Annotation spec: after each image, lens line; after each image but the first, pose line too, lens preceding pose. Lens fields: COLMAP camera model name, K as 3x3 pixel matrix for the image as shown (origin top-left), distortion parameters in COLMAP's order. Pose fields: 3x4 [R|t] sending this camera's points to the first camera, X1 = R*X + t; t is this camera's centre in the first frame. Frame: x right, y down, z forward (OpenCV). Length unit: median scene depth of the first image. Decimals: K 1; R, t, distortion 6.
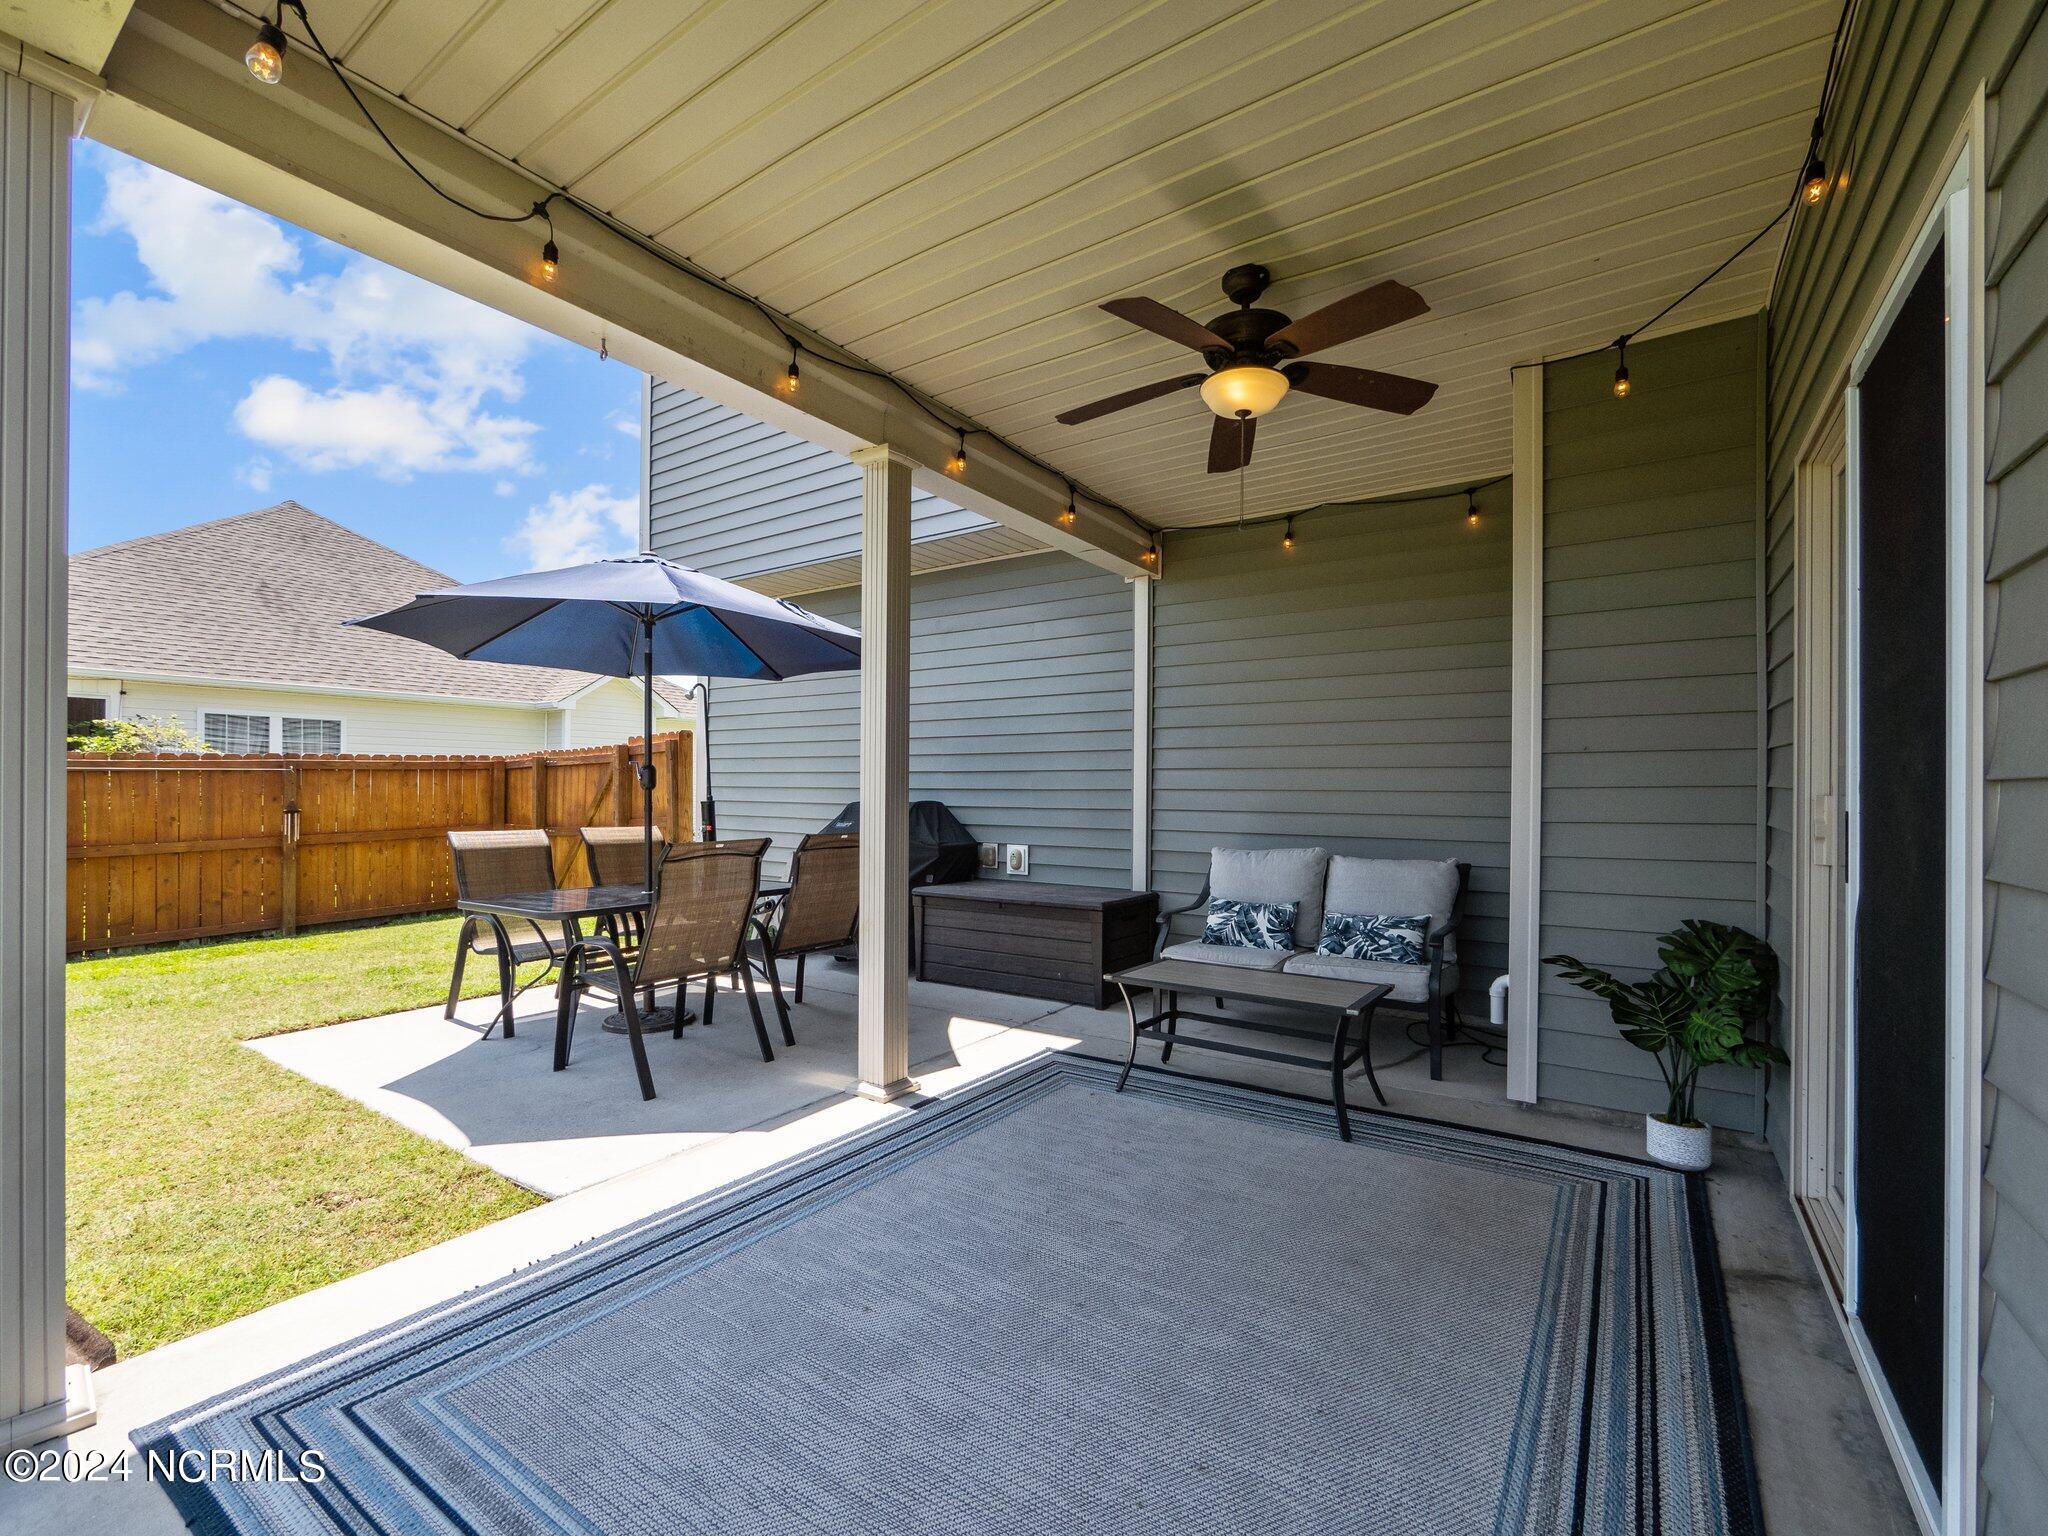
lens RADIAL K [[881.4, 0, 1030.9], [0, 881.4, 790.1], [0, 0, 1]] dist [-0.000467, -0.000050]
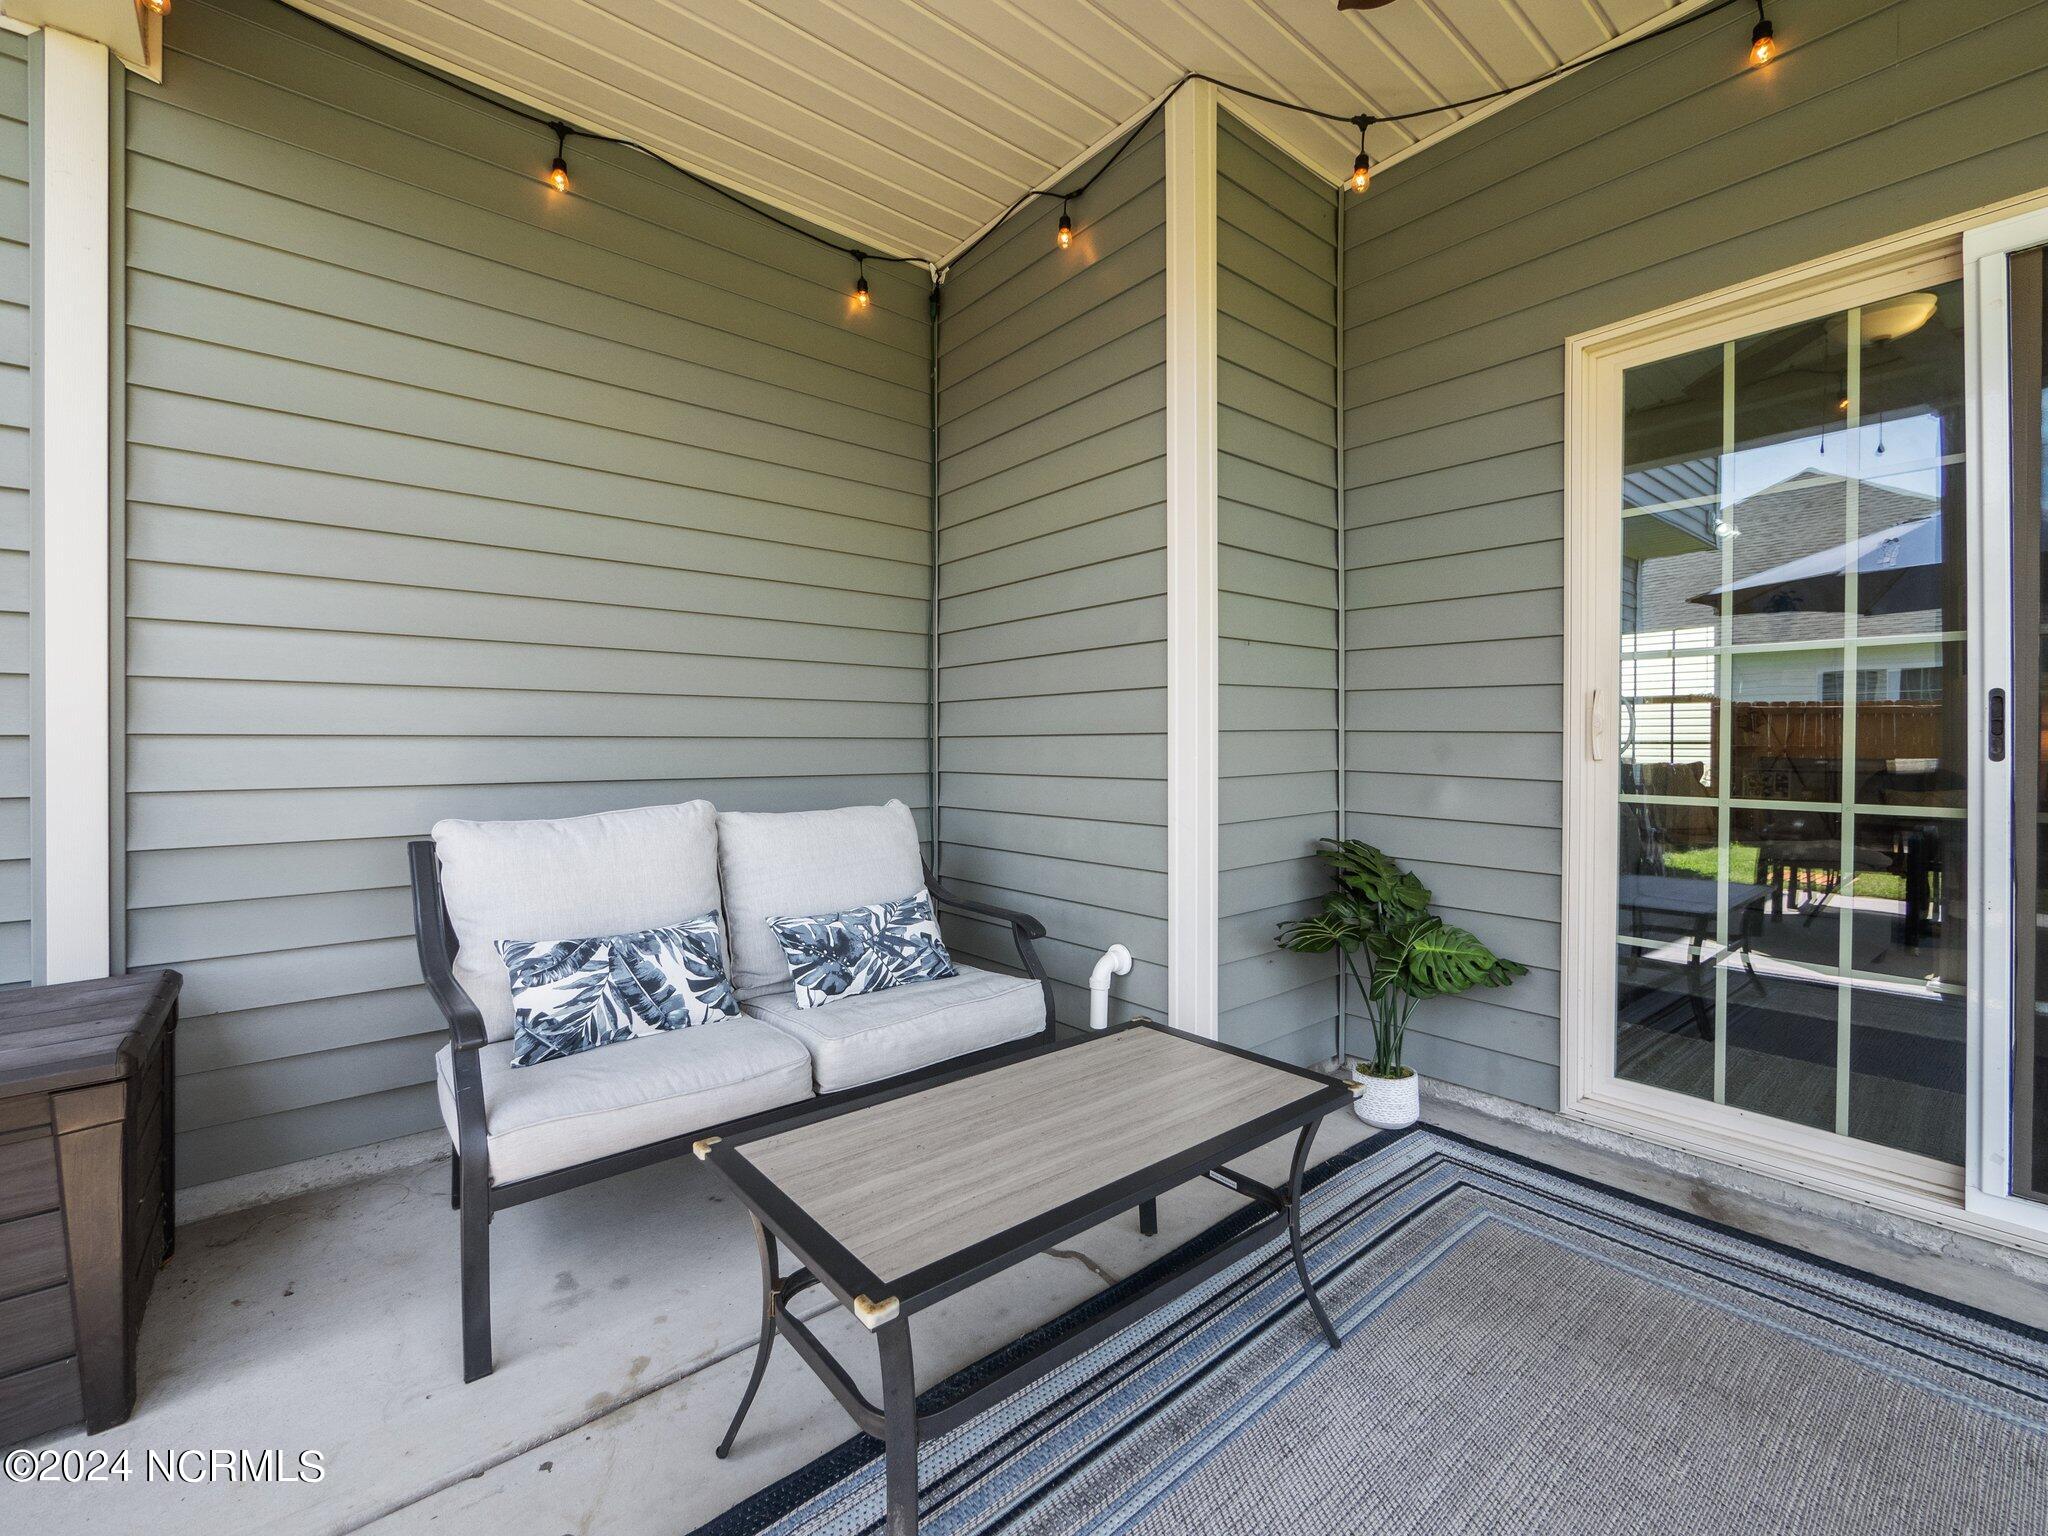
lens RADIAL K [[887.4, 0, 1025.7], [0, 887.4, 742.6], [0, 0, 1]] dist [-0.002704, -0.000566]
pose [[0.271095, -0.007180, 0.962526, -0.124516], [0.000277, 0.999973, 0.007381, 0.028985], [-0.962553, -0.001734, 0.271089, 0.699302]]
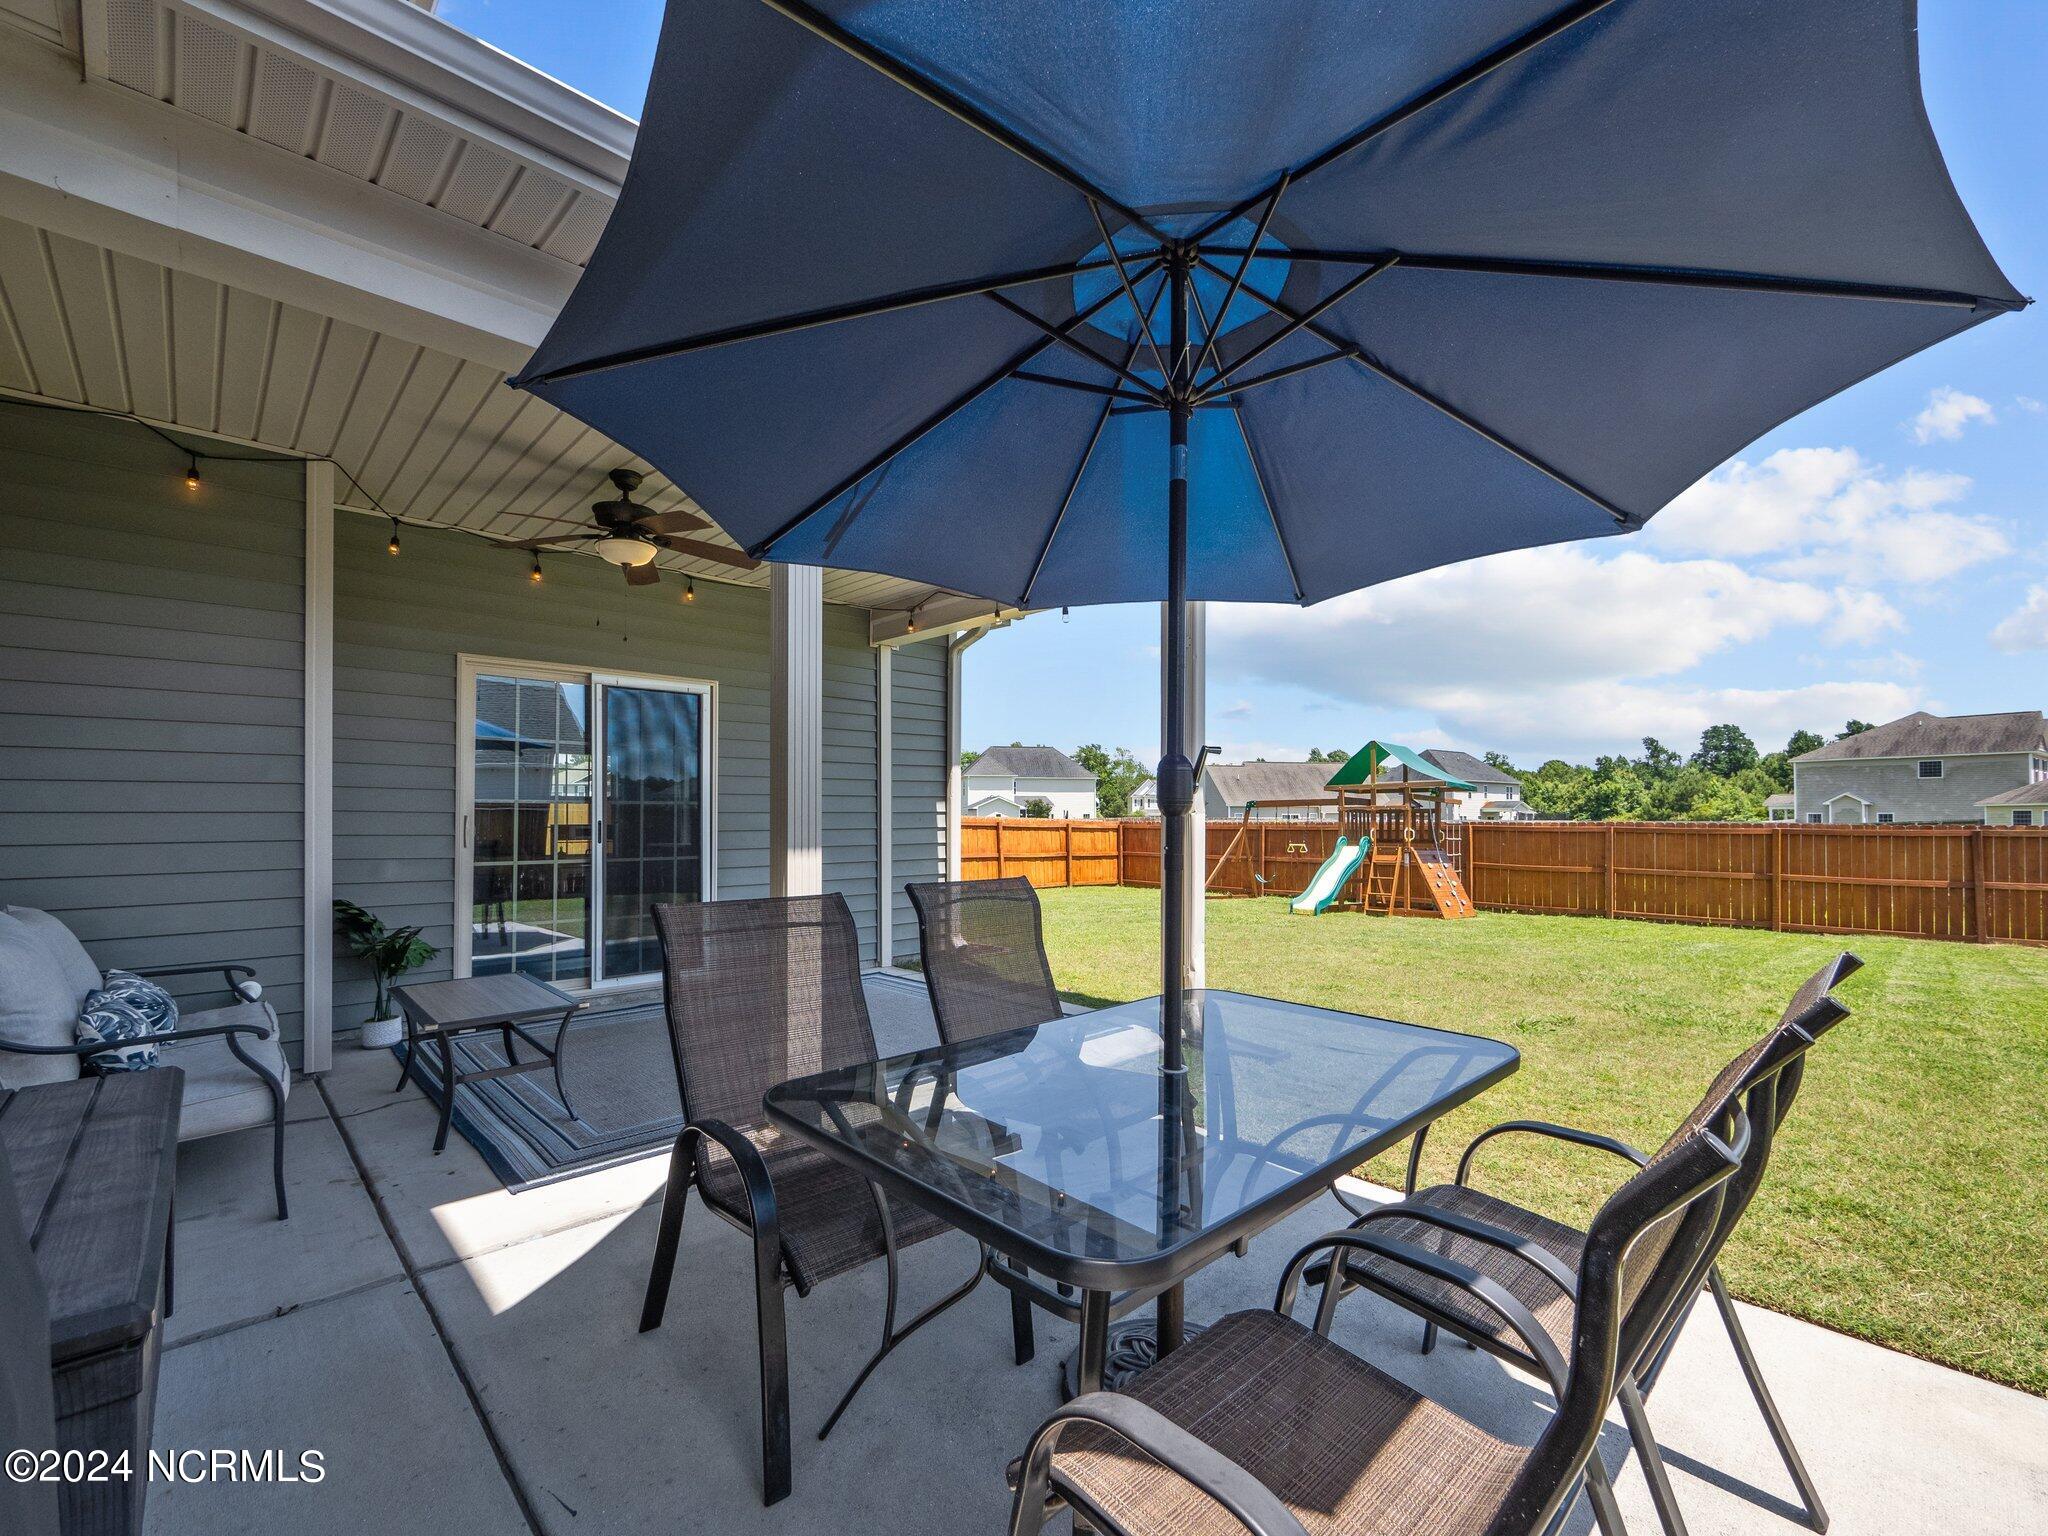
lens RADIAL K [[885.3, 0, 1031.3], [0, 885.3, 807.9], [0, 0, 1]] dist [-0.003116, -0.000648]
pose [[-0.978086, -0.001973, 0.208193, -0.480218], [-0.003862, 0.999955, -0.008666, -0.001039], [-0.208166, -0.009280, -0.978049, 1.475160]]
